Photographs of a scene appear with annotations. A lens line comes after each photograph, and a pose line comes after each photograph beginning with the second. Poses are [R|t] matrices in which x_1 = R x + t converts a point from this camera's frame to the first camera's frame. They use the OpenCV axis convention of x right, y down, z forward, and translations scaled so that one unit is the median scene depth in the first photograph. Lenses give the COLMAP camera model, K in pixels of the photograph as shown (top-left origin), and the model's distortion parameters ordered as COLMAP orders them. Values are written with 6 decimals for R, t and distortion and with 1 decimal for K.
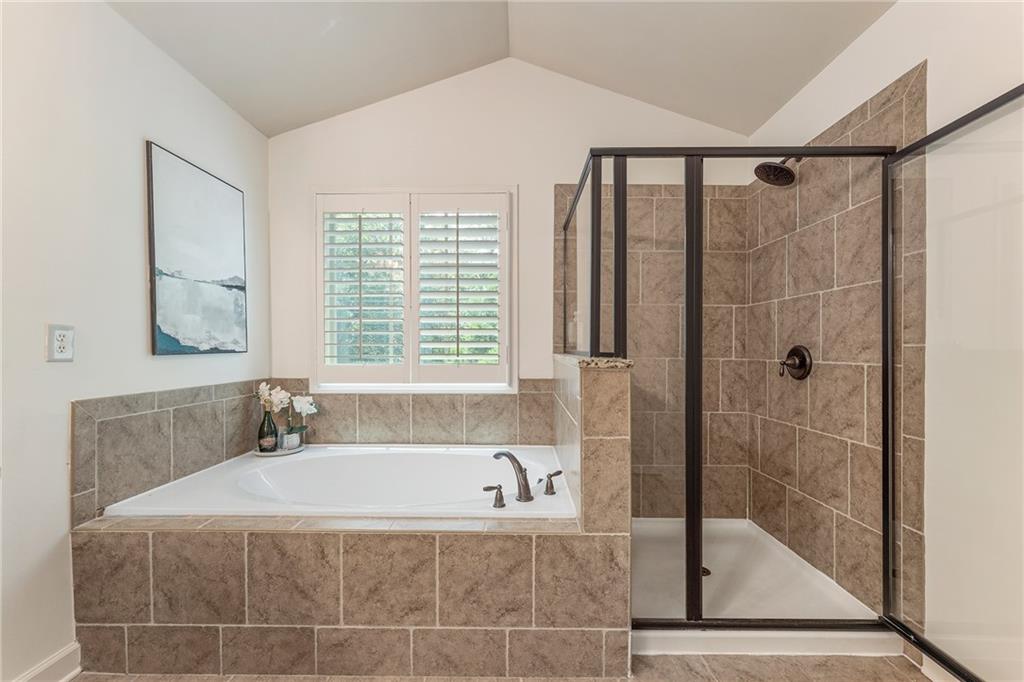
lens RADIAL K [[418.1, 0, 513.7], [0, 418.1, 351.3], [0, 0, 1]] dist [-0.000666, -0.000340]
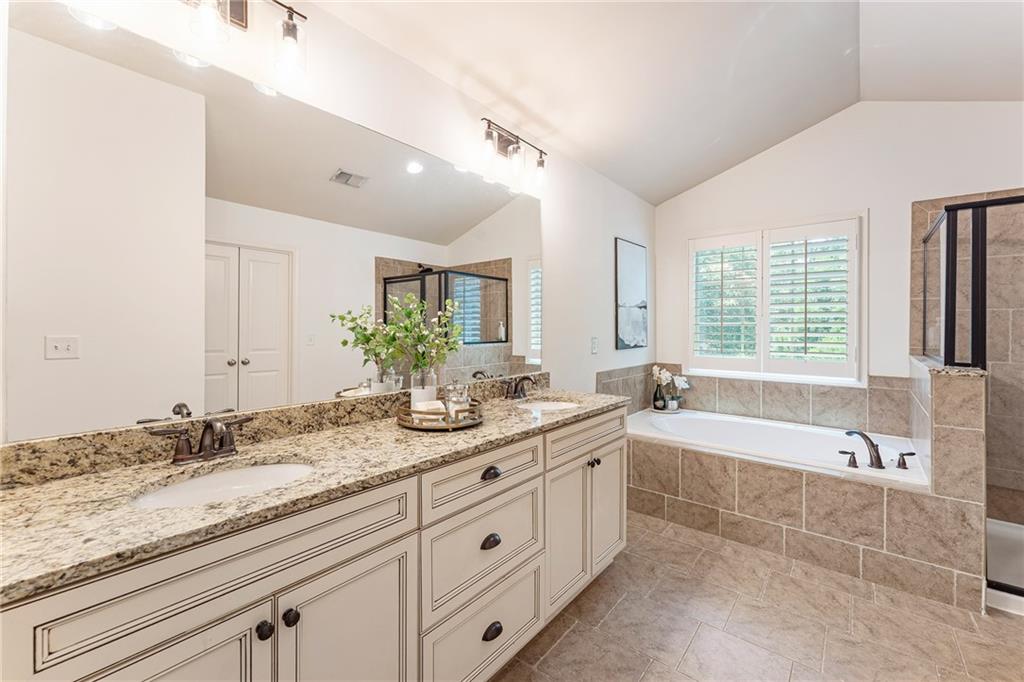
lens RADIAL K [[418.1, 0, 509.8], [0, 418.1, 327.9], [0, 0, 1]] dist [-0.000666, -0.000340]
pose [[0.774179, 0.003885, -0.632954, -0.037646], [-0.007133, 0.999971, -0.002587, -0.082749], [0.632926, 0.006518, 0.774185, -0.783857]]
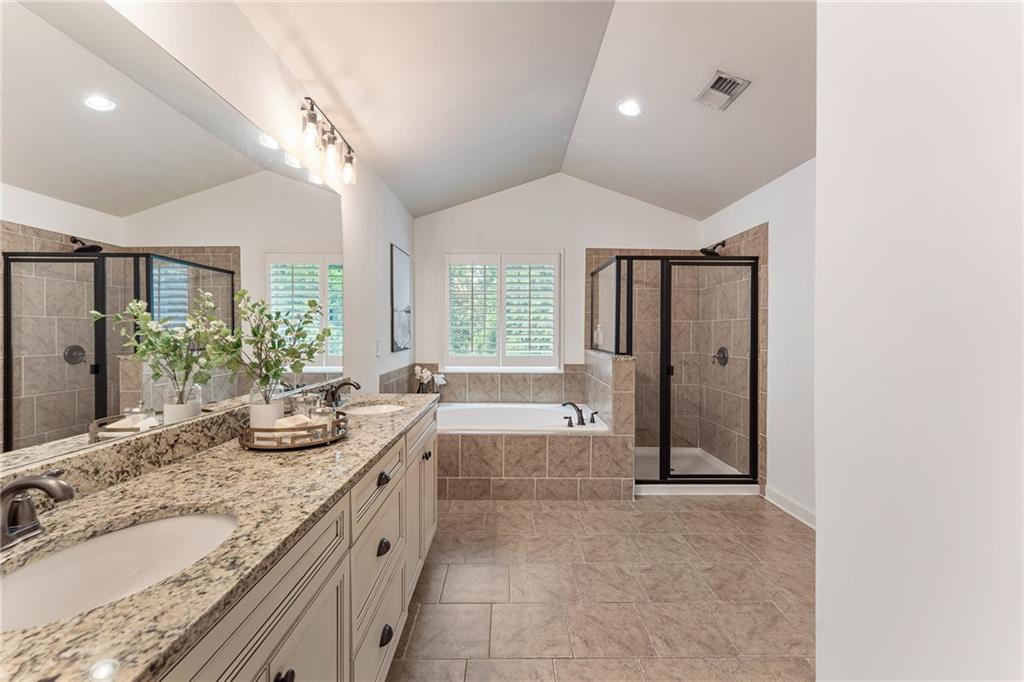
lens RADIAL K [[418.1, 0, 508.9], [0, 418.1, 335.1], [0, 0, 1]] dist [-0.000666, -0.000340]
pose [[0.999788, 0.005000, 0.019983, -0.357797], [-0.005084, 0.999978, 0.004144, -0.083253], [-0.019962, -0.004245, 0.999792, -0.990735]]
